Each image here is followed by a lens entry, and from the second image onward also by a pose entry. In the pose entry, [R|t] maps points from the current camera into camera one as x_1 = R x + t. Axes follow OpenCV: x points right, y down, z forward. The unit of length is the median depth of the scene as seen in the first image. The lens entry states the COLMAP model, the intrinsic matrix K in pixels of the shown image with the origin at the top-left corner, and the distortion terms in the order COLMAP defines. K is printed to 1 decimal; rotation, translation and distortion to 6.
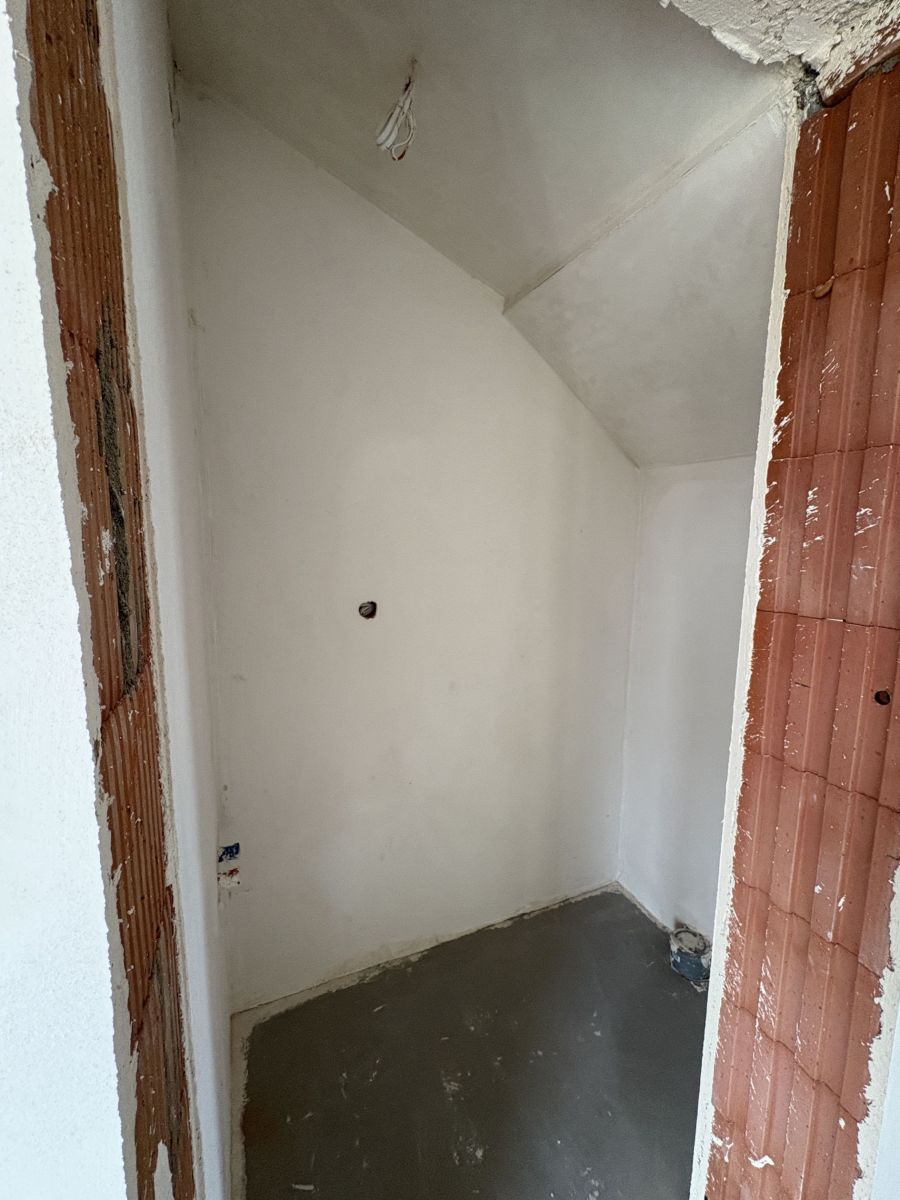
lens RADIAL K [[485.9, 0, 450.0], [0, 485.9, 600.0], [0, 0, 1]] dist [-0.000771, -0.000184]
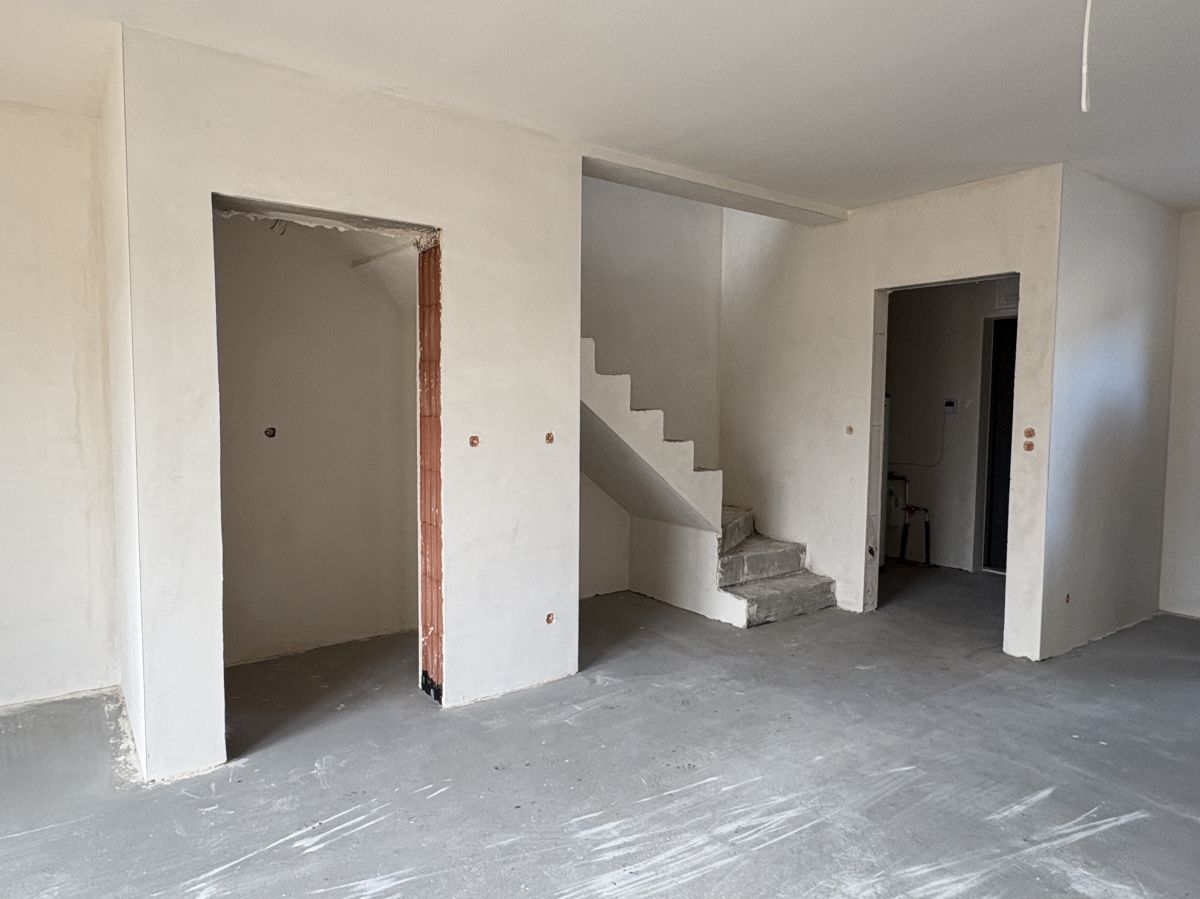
lens RADIAL K [[747.4, 0, 600.0], [0, 747.4, 449.5], [0, 0, 1]] dist [0.001127, 0.000907]
pose [[0.974459, -0.012126, 0.224238, 0.706741], [0.025969, 0.997927, -0.058888, 0.505905], [-0.223059, 0.063207, 0.972754, -3.450795]]
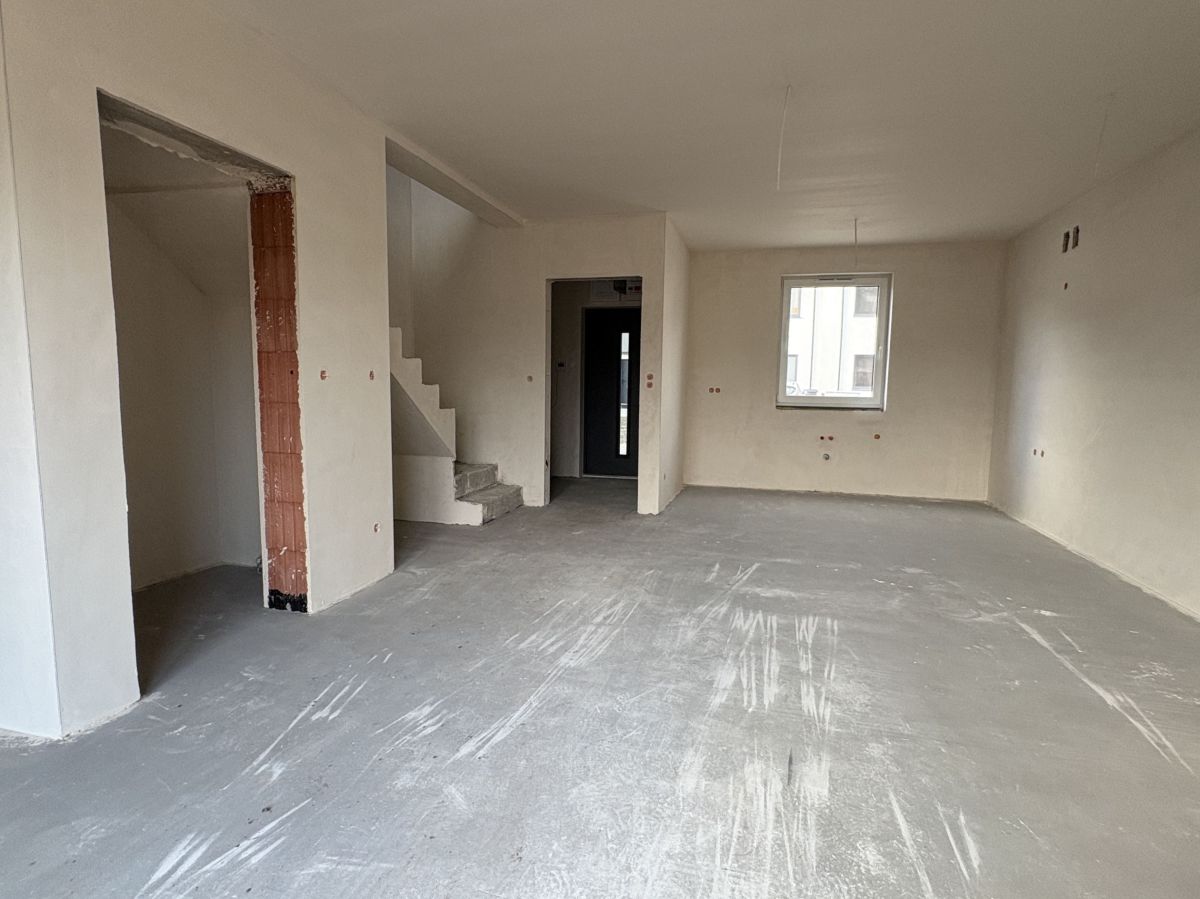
lens RADIAL K [[619.3, 0, 600.0], [0, 619.3, 449.5], [0, 0, 1]] dist [0.000329, -0.000392]
pose [[0.616004, -0.082837, 0.783376, -1.092018], [0.093297, 0.995128, 0.031864, 0.701178], [-0.782199, 0.053458, 0.620731, -2.975117]]
